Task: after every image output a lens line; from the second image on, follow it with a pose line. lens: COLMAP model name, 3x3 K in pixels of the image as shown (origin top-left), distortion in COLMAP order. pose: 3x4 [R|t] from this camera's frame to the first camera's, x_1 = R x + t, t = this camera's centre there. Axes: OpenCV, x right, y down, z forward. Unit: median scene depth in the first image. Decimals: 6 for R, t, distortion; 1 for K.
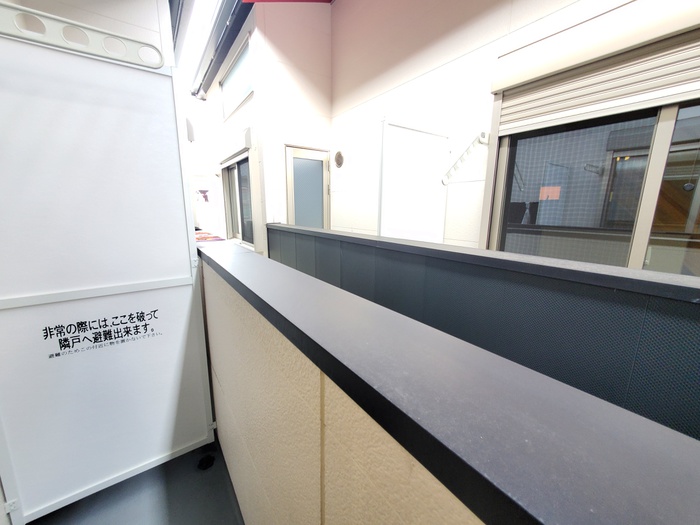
lens RADIAL K [[278.9, 0, 352.0], [0, 278.9, 265.3], [0, 0, 1]] dist [0.001836, -0.000374]
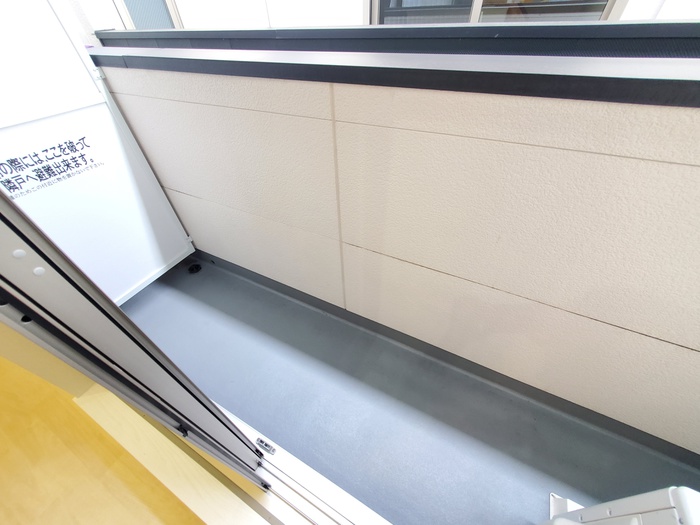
lens RADIAL K [[278.9, 0, 352.0], [0, 278.9, 258.8], [0, 0, 1]] dist [0.001836, -0.000374]
pose [[0.884383, -0.339124, 0.320721, -0.361422], [0.122843, 0.832000, 0.541004, 0.107875], [-0.450307, -0.439057, 0.777465, -0.326106]]
